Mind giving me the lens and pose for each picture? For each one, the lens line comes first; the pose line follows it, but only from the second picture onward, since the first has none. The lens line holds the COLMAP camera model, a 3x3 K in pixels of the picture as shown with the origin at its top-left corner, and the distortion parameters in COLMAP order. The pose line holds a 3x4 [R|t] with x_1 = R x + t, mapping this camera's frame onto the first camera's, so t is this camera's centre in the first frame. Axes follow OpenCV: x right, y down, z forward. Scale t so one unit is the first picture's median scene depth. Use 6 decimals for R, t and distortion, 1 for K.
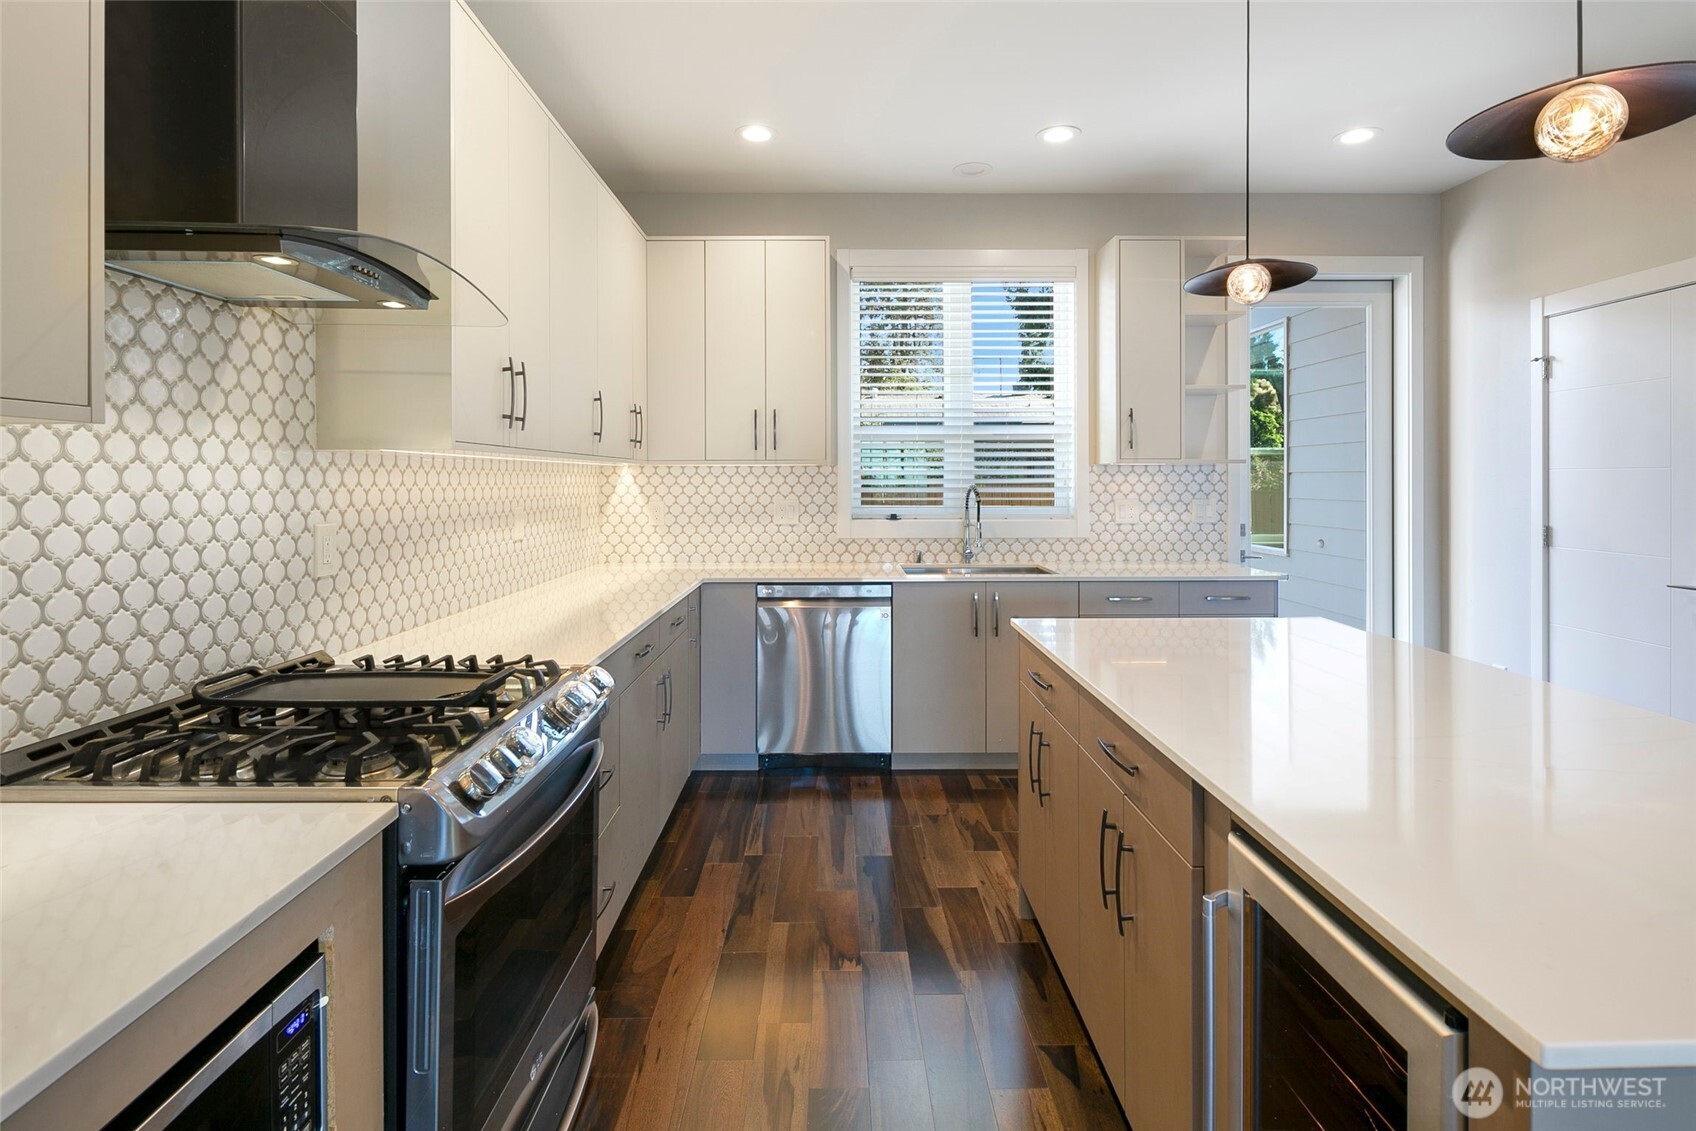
lens RADIAL K [[835.1, 0, 848.6], [0, 835.1, 485.7], [0, 0, 1]] dist [-0.000340, -0.000365]
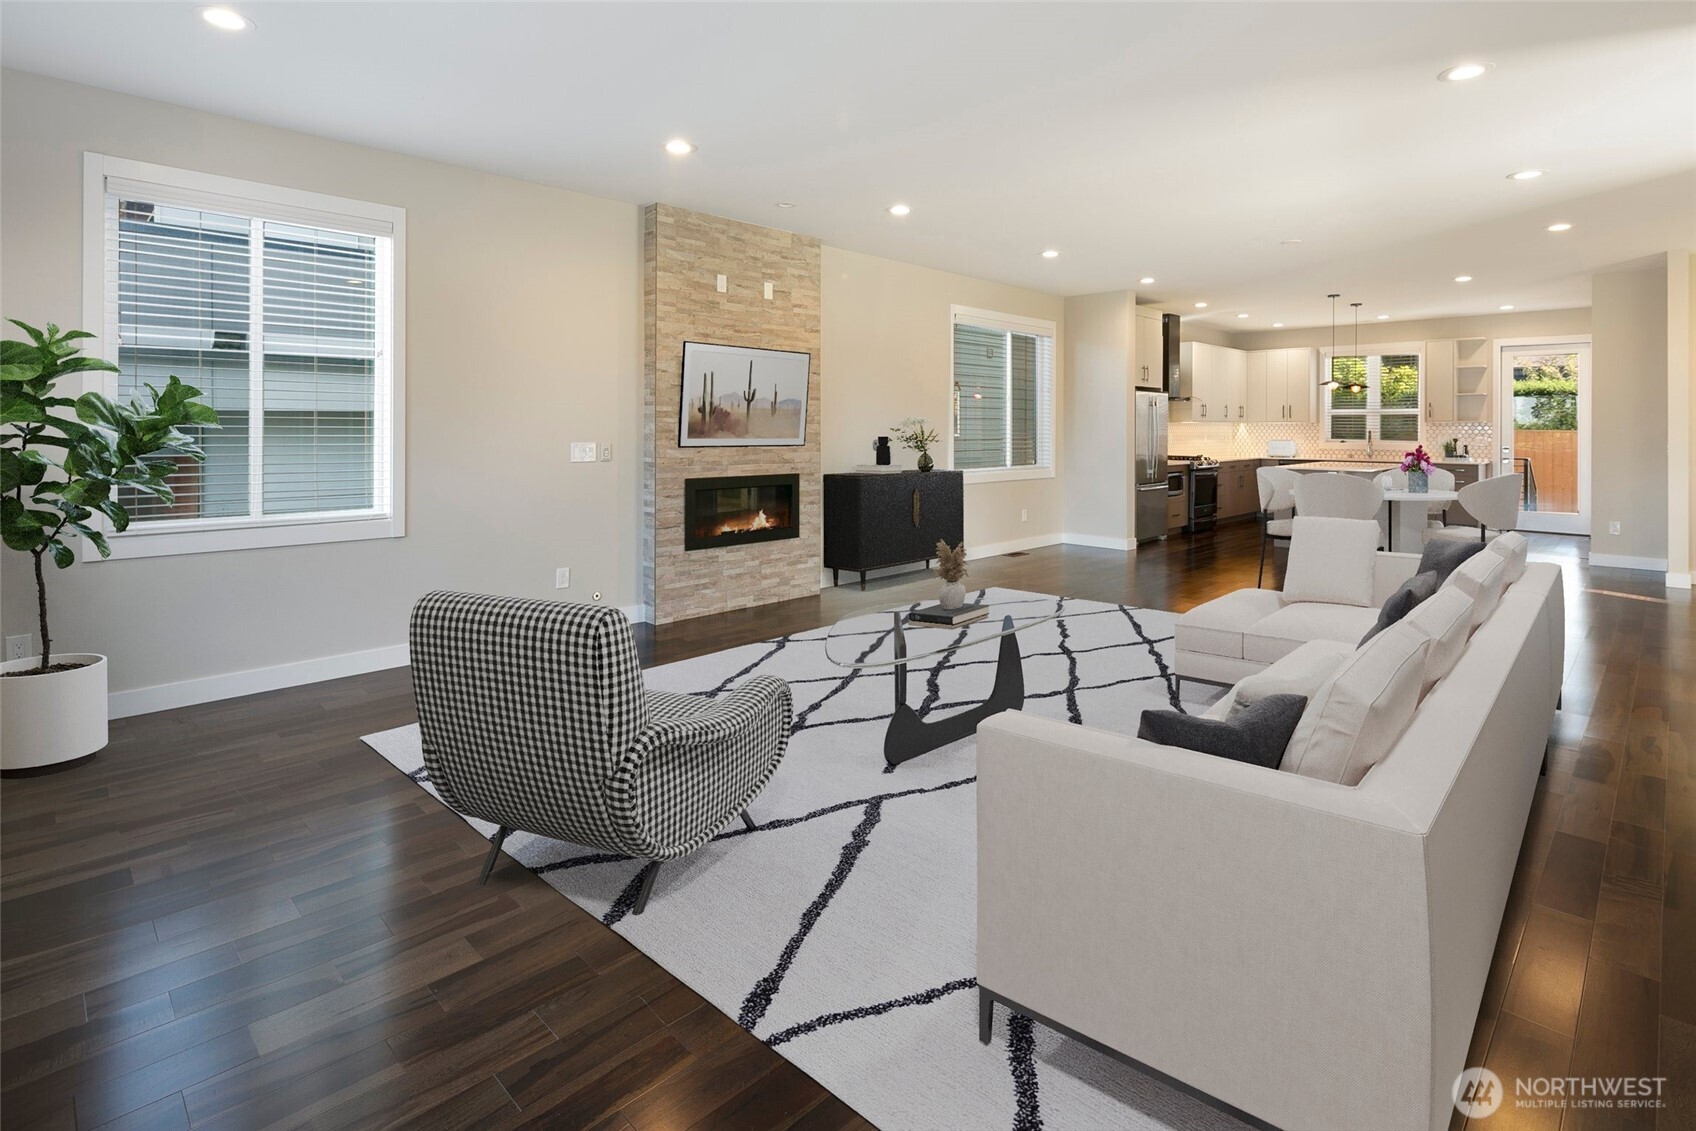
lens RADIAL K [[834.1, 0, 841.0], [0, 834.1, 441.5], [0, 0, 1]] dist [0.001122, -0.000197]
pose [[0.696295, 0.015395, -0.717591, 1.059556], [-0.007812, 0.999873, 0.013870, 0.015041], [0.717714, -0.004052, 0.696327, -2.559801]]
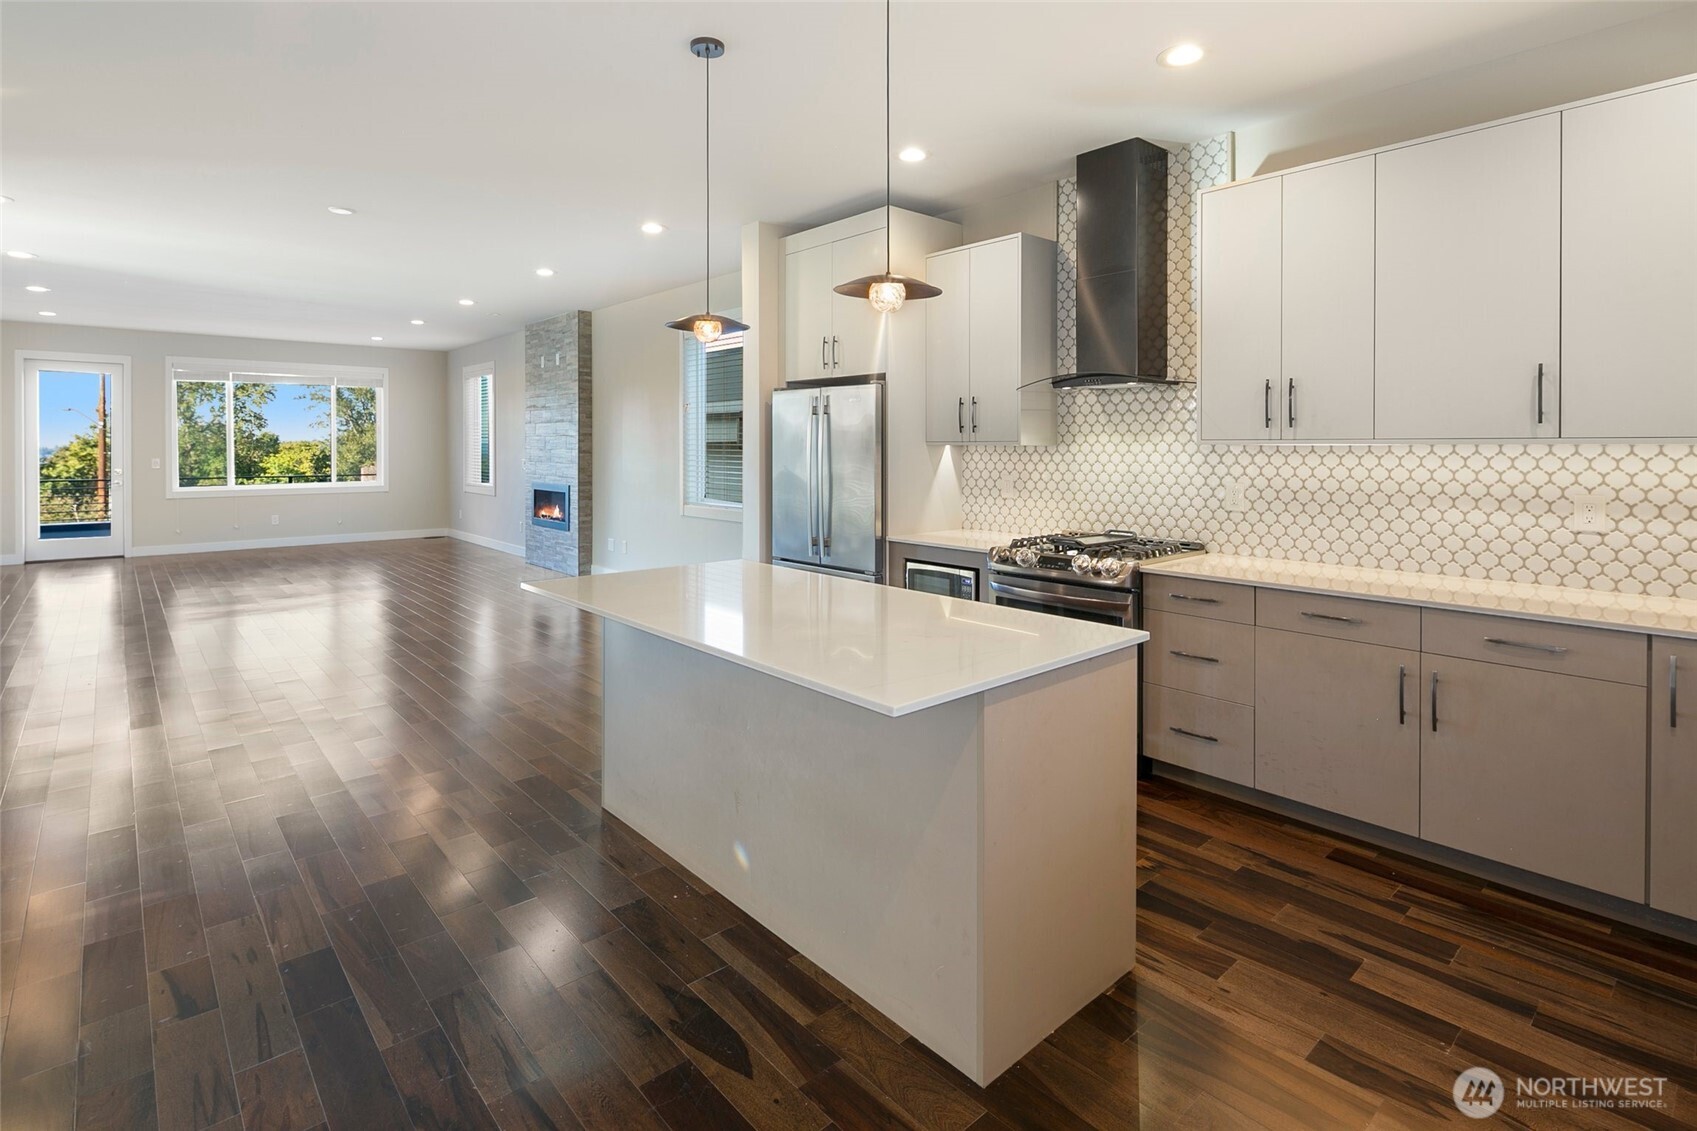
lens RADIAL K [[834.6, 0, 841.5], [0, 834.6, 441.4], [0, 0, 1]] dist [0.001122, -0.000197]
pose [[-0.762371, -0.006762, -0.647105, 0.703439], [-0.007227, 0.999972, -0.001935, -0.021839], [0.647100, 0.003201, -0.762398, 1.021269]]
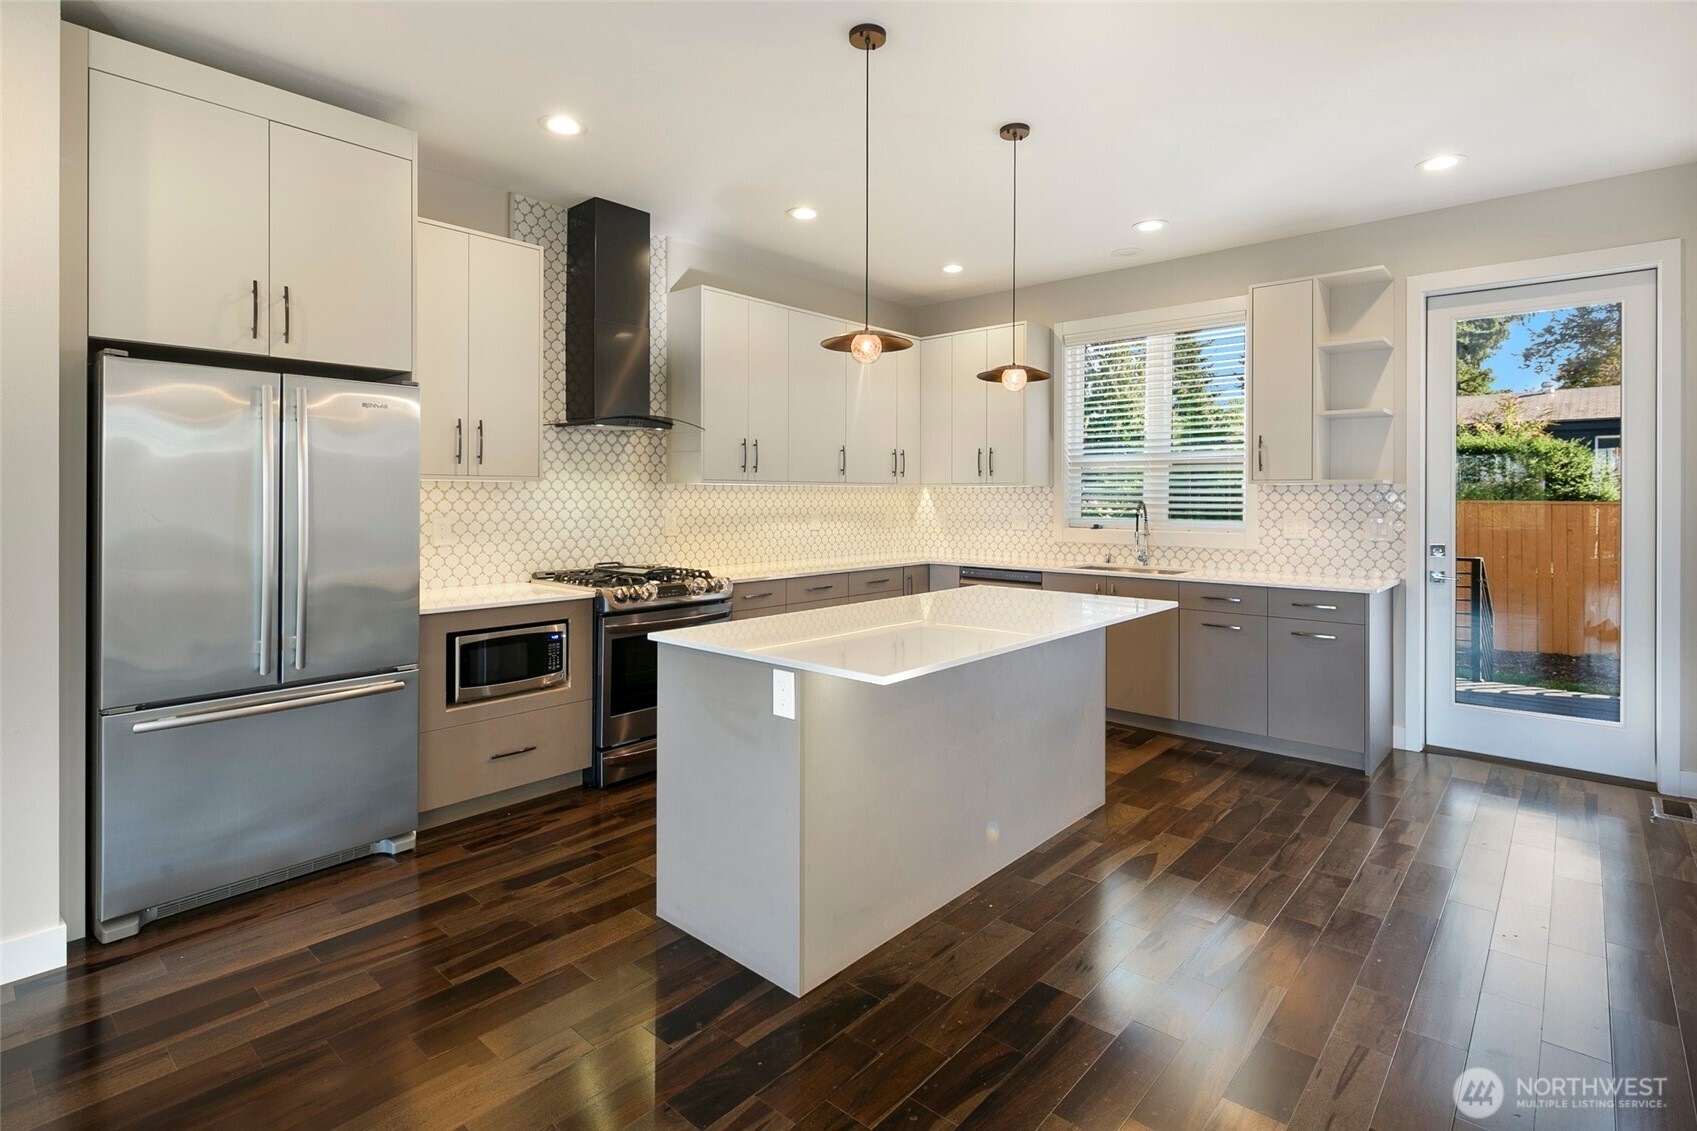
lens RADIAL K [[829.3, 0, 844.7], [0, 829.3, 507.6], [0, 0, 1]] dist [0.000126, -0.000129]
pose [[0.735878, 0.013123, -0.676987, 0.753314], [-0.008898, 0.999913, 0.009711, -0.000744], [0.677056, -0.001122, 0.735931, -0.236465]]
